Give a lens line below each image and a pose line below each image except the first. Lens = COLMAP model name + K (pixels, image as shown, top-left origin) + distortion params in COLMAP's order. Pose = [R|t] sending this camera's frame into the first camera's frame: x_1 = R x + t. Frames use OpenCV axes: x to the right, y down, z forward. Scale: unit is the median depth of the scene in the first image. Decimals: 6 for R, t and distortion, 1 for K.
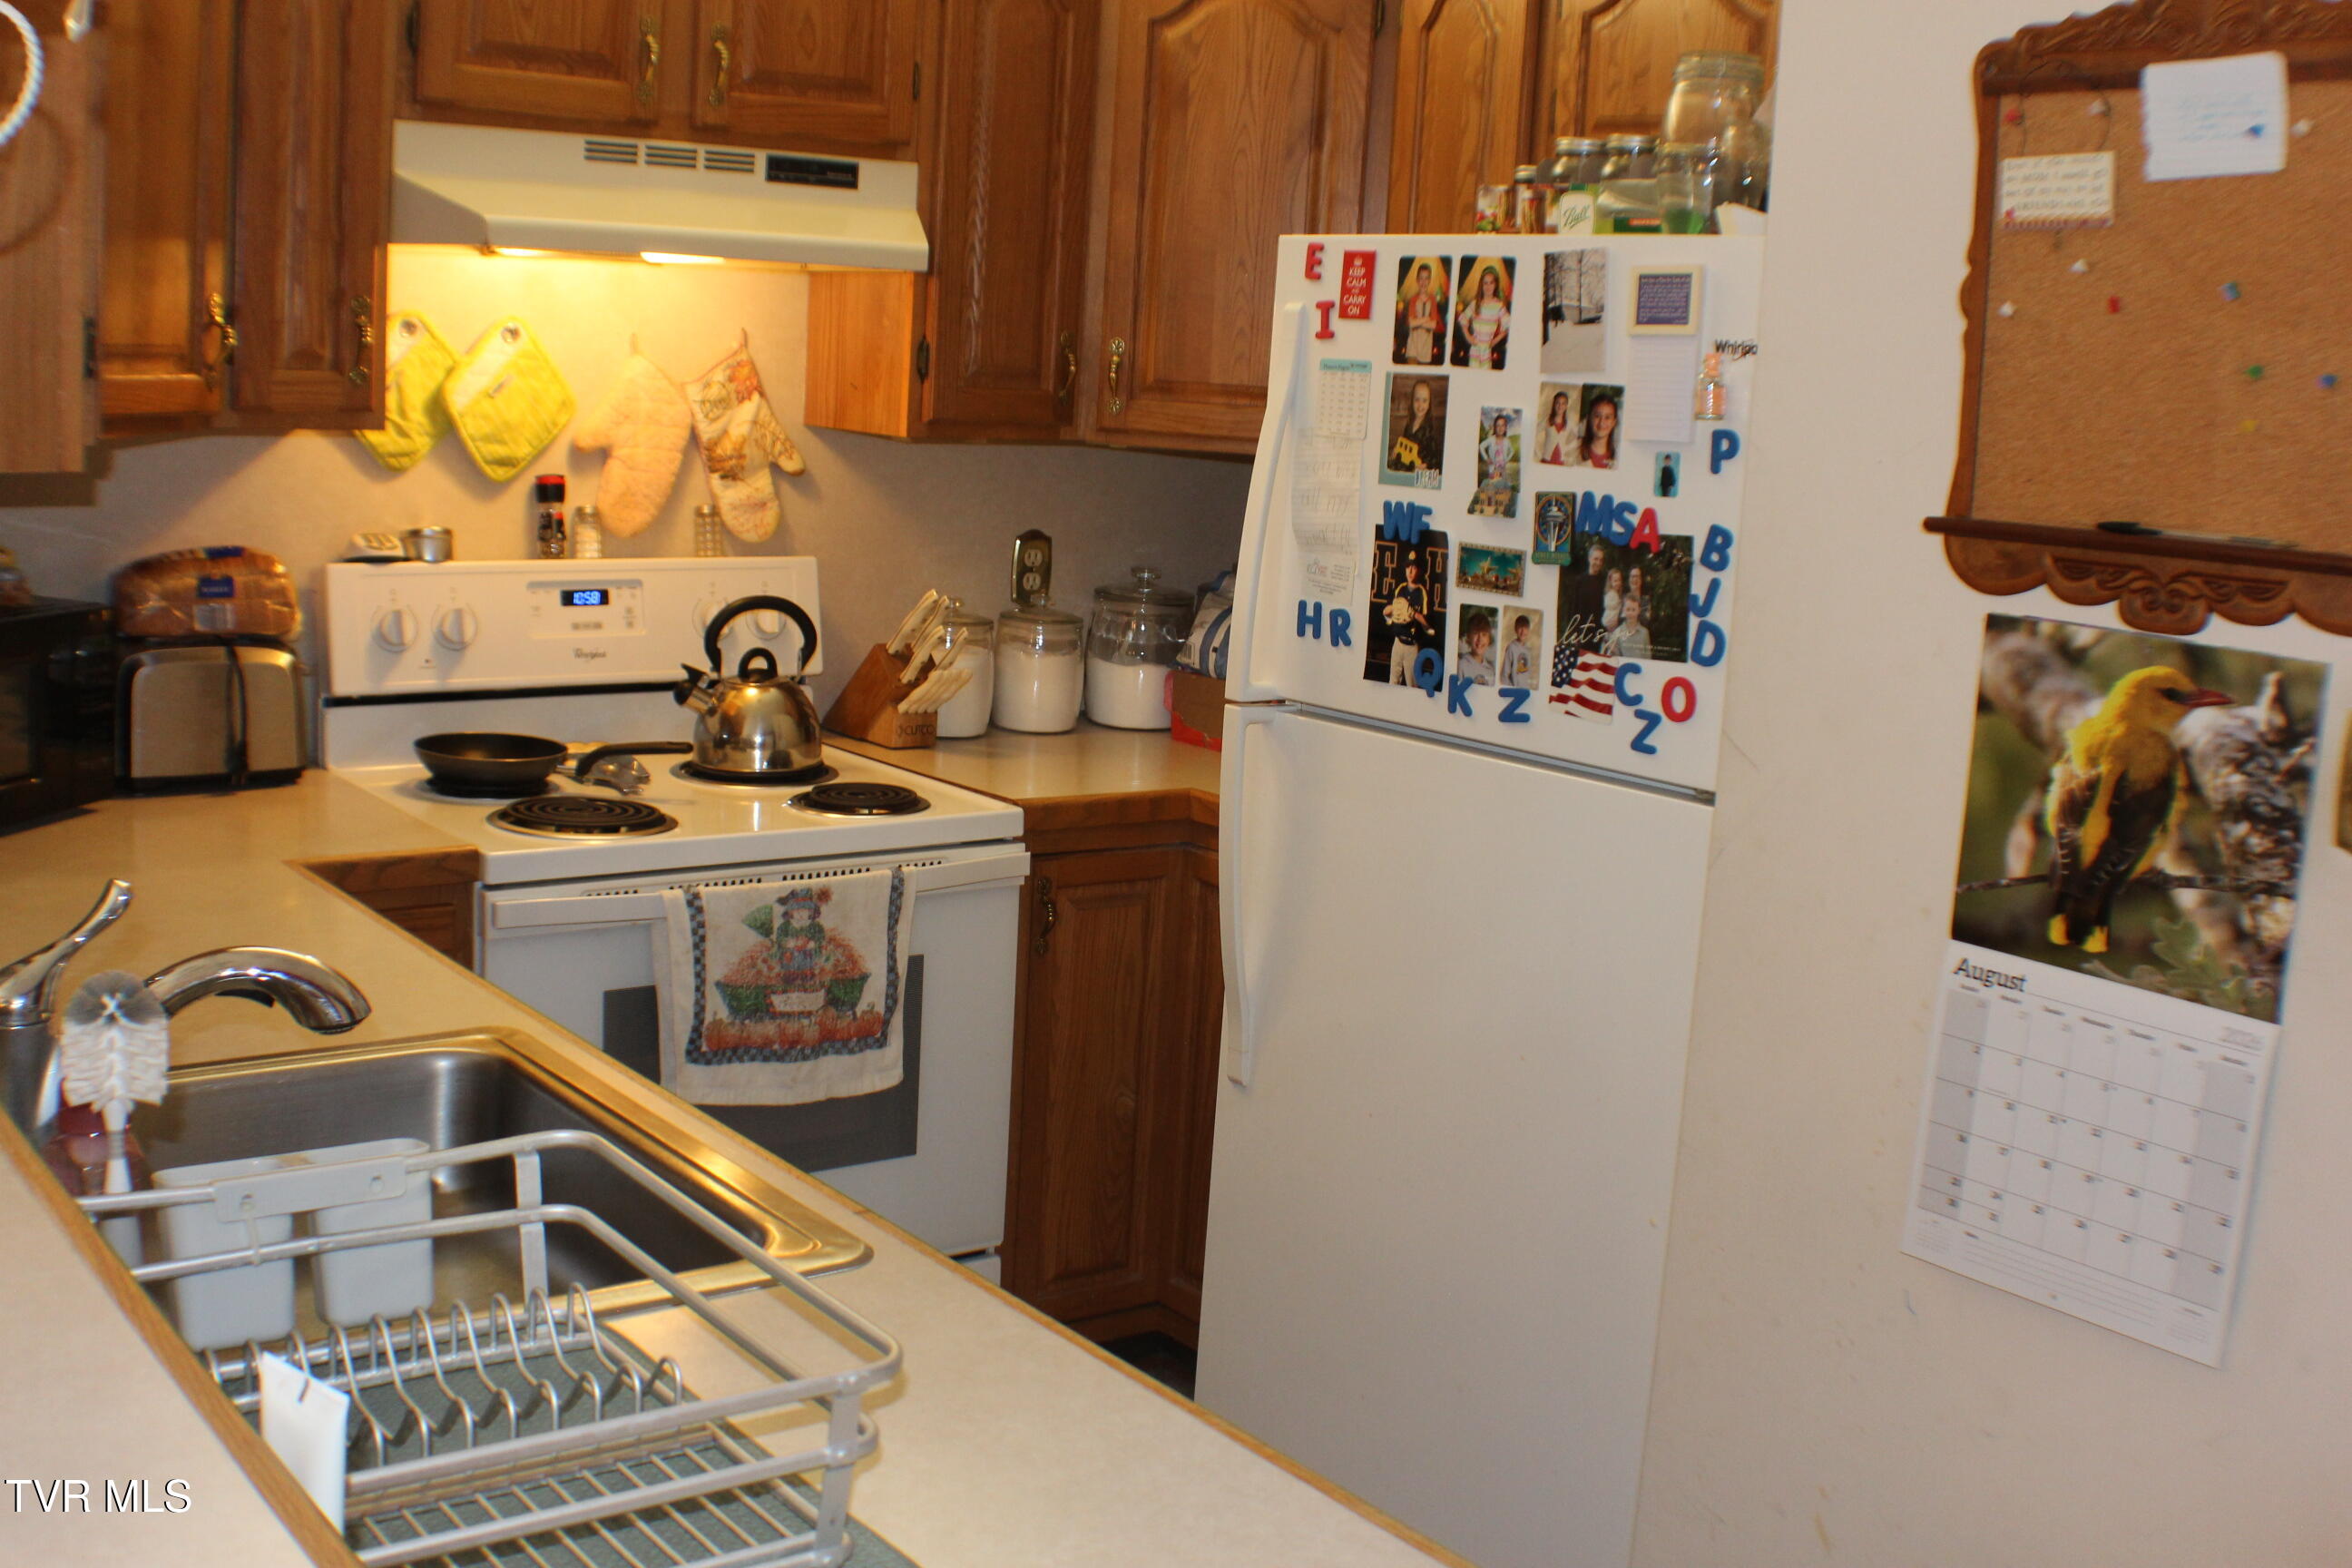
lens RADIAL K [[2420.6, 0, 1134.0], [0, 2420.6, 815.7], [0, 0, 1]] dist [-0.184328, 0.050205]
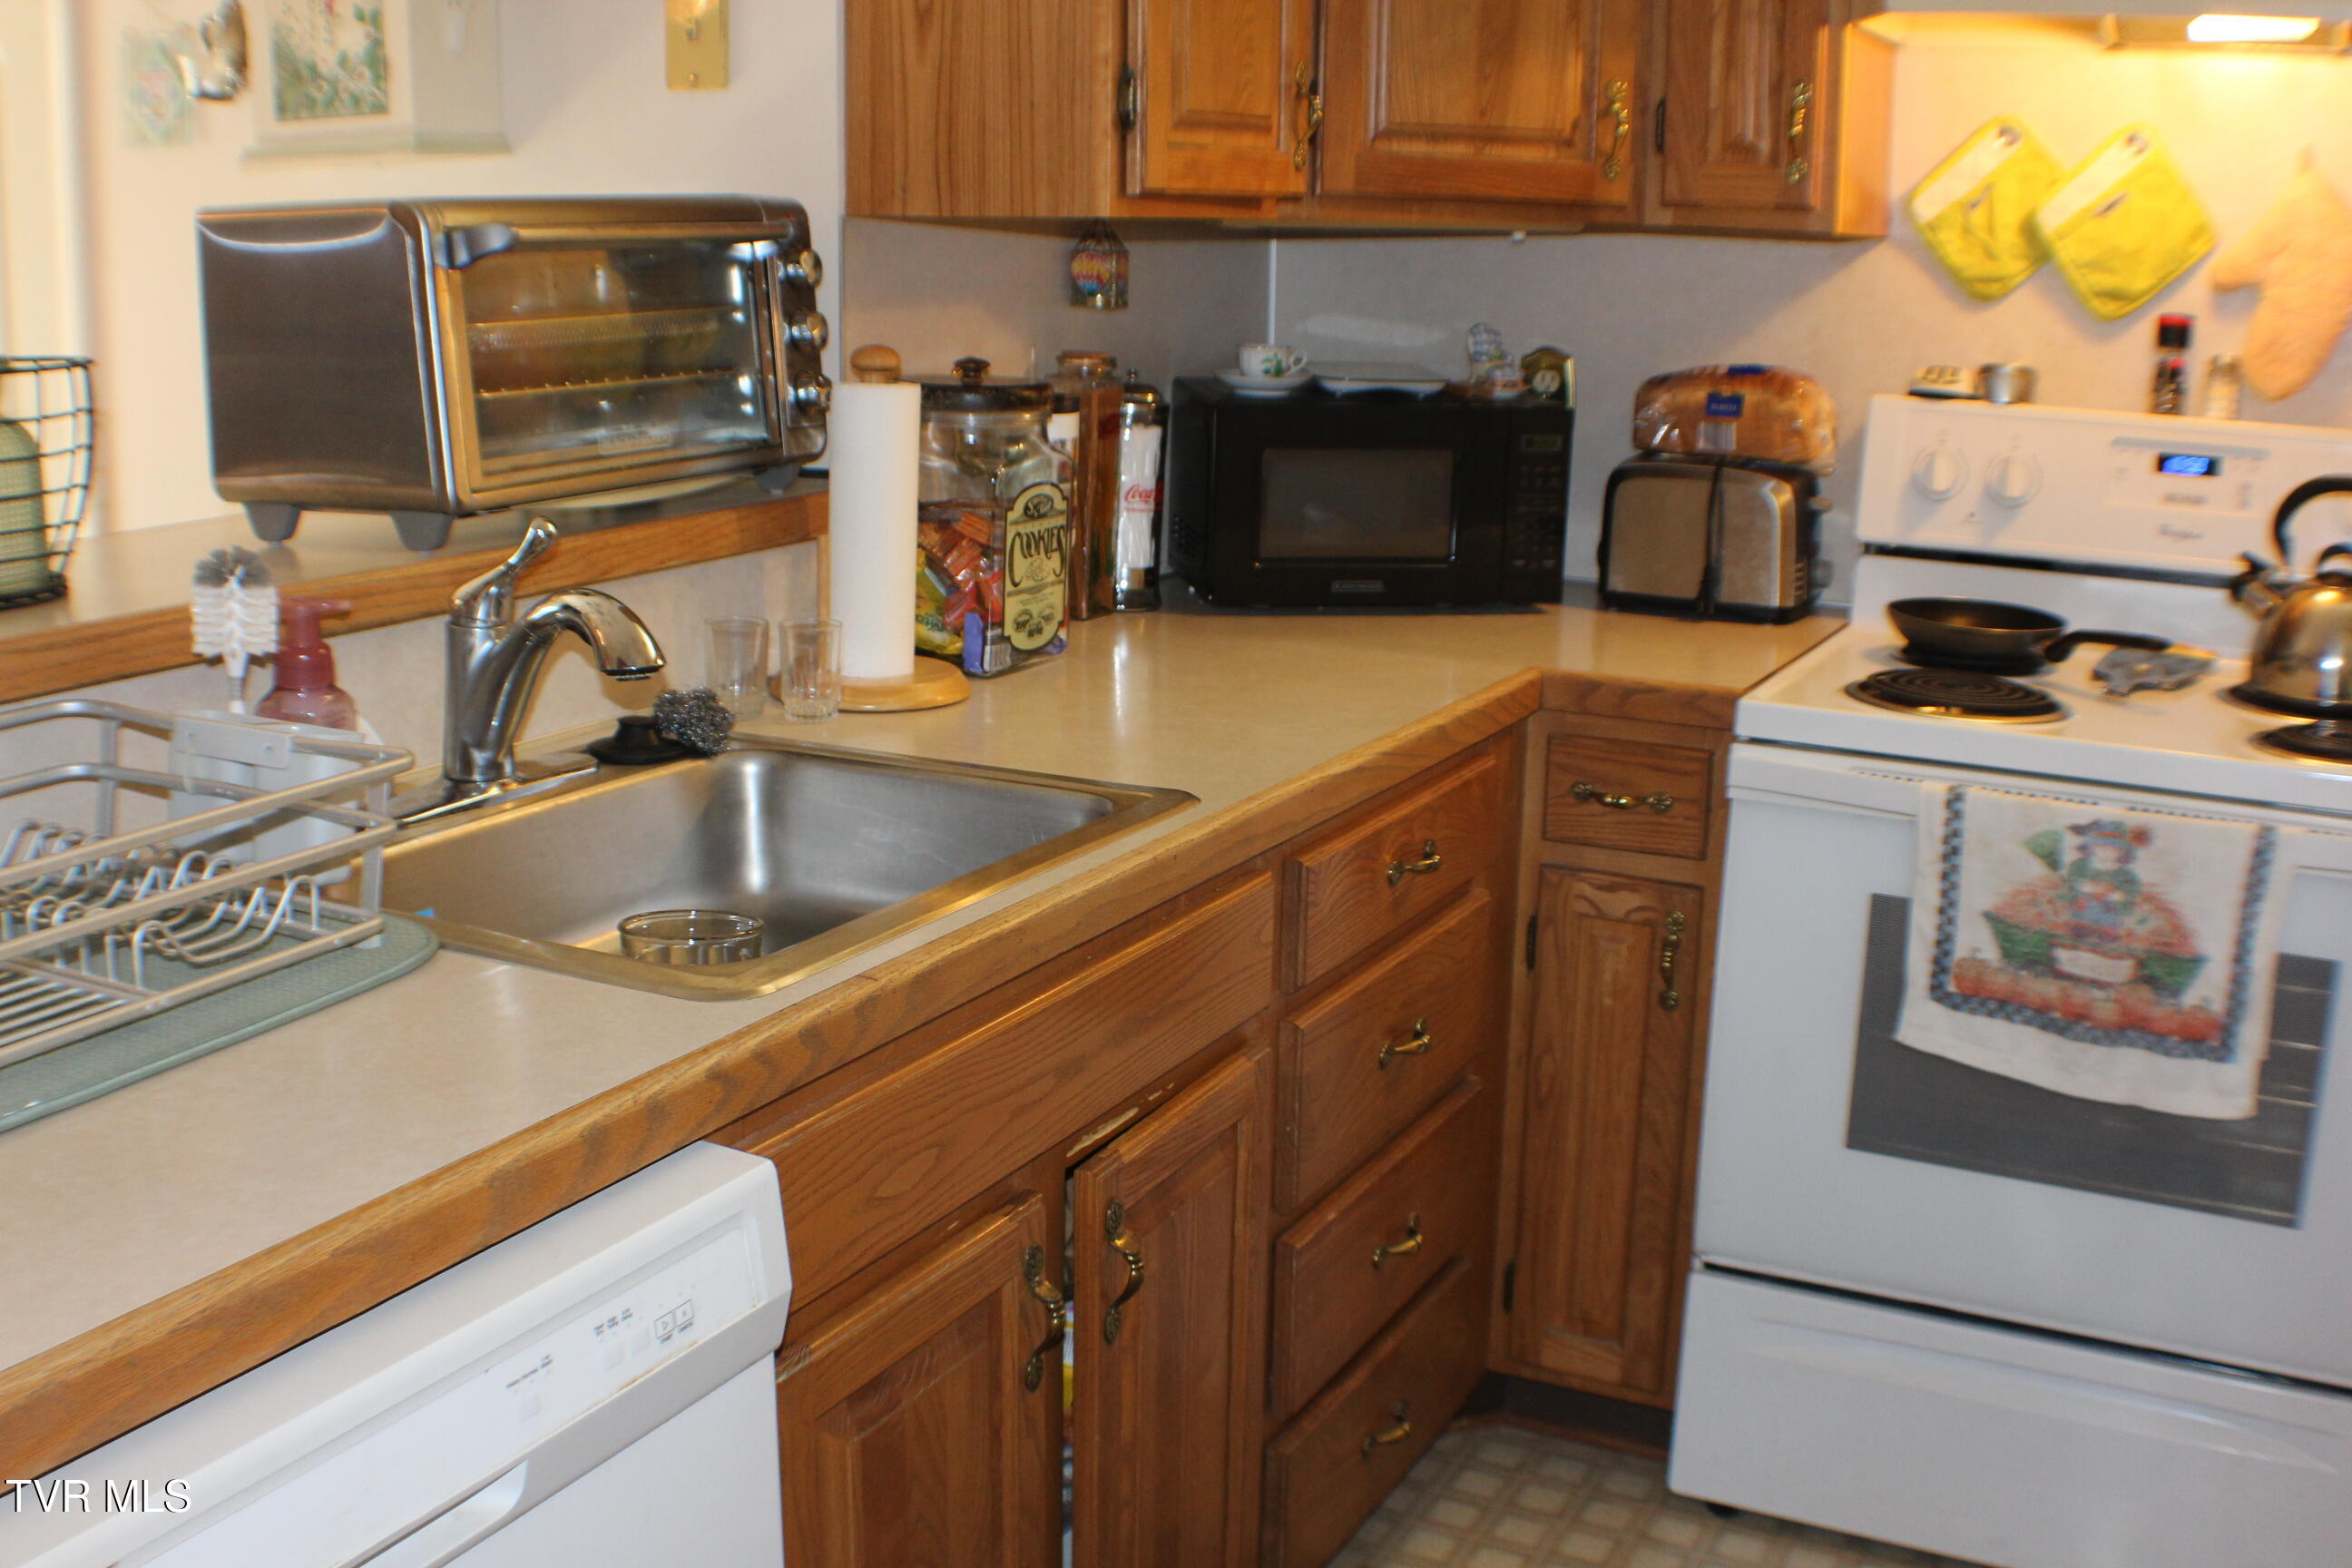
lens RADIAL K [[2420.6, 0, 1134.0], [0, 2420.6, 815.7], [0, 0, 1]] dist [-0.184328, 0.050205]
pose [[0.427487, 0.172993, -0.887315, 0.382954], [-0.165154, 0.979947, 0.111485, -0.003168], [0.888808, 0.098885, 0.447485, 0.377706]]
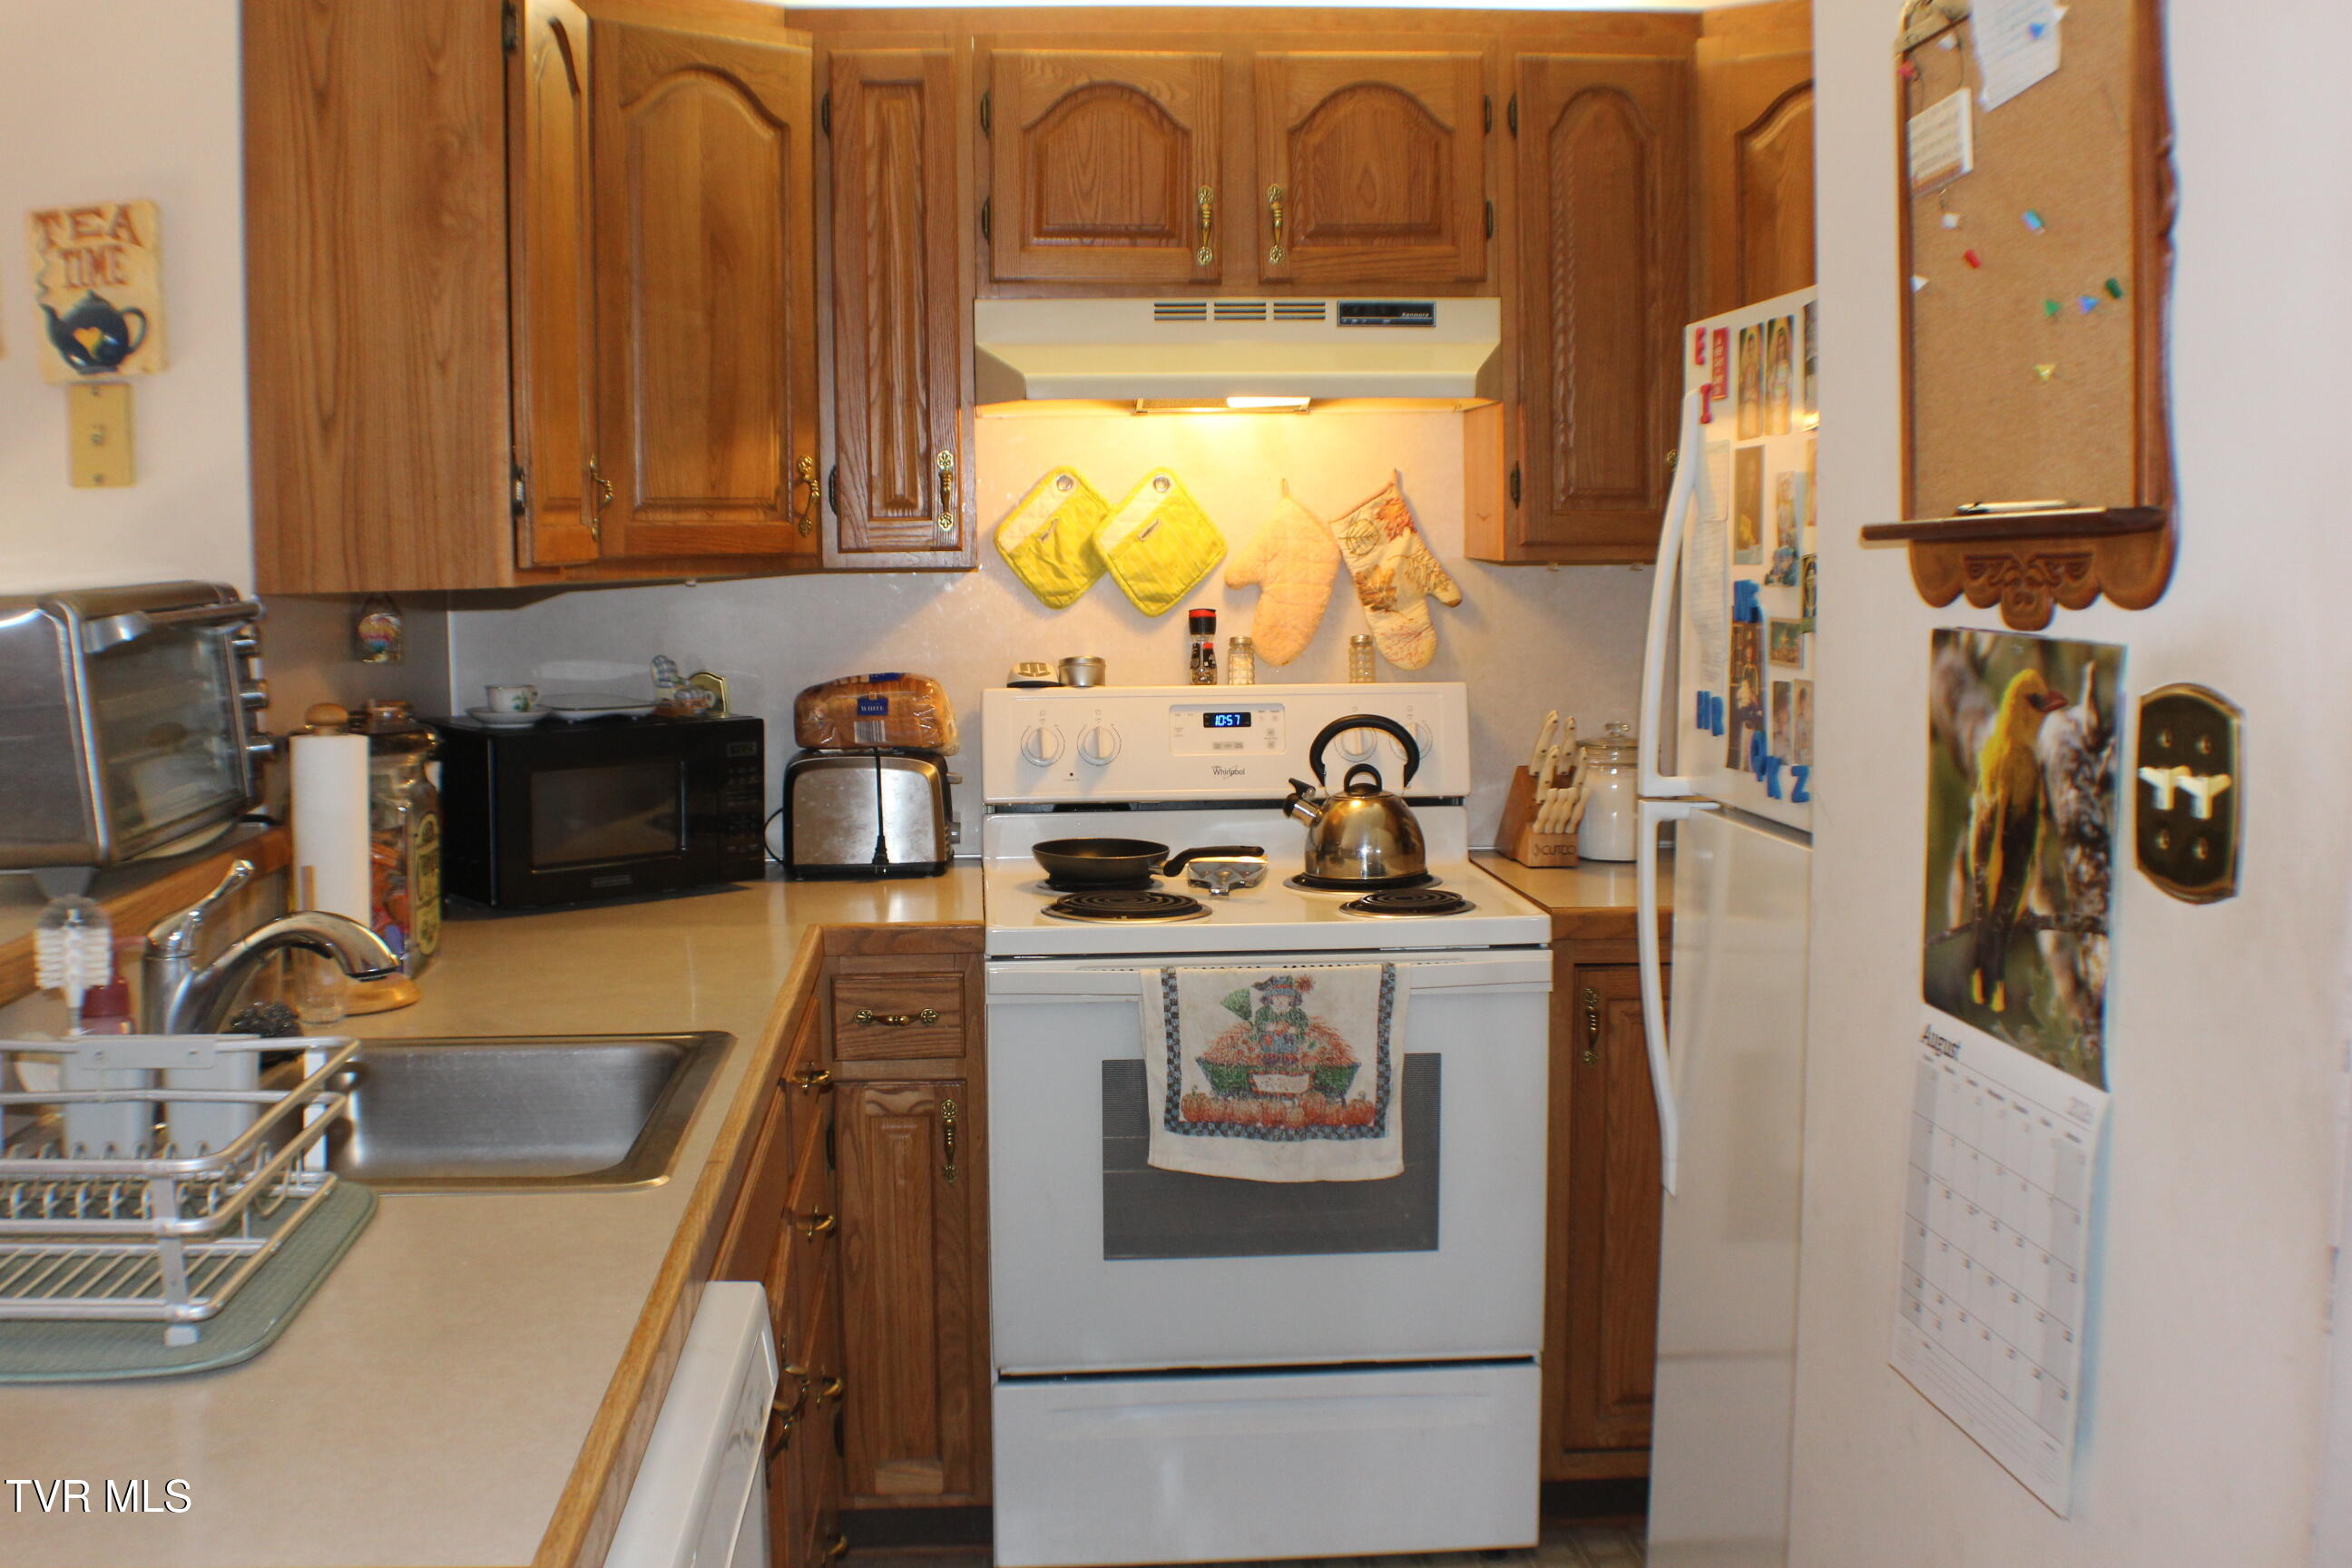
lens RADIAL K [[2420.6, 0, 1134.0], [0, 2420.6, 815.7], [0, 0, 1]] dist [-0.184328, 0.050205]
pose [[0.834806, -0.000495, -0.550544, 0.384483], [-0.048493, 0.996047, -0.074426, 0.041188], [0.548405, 0.088829, 0.831482, 0.069824]]
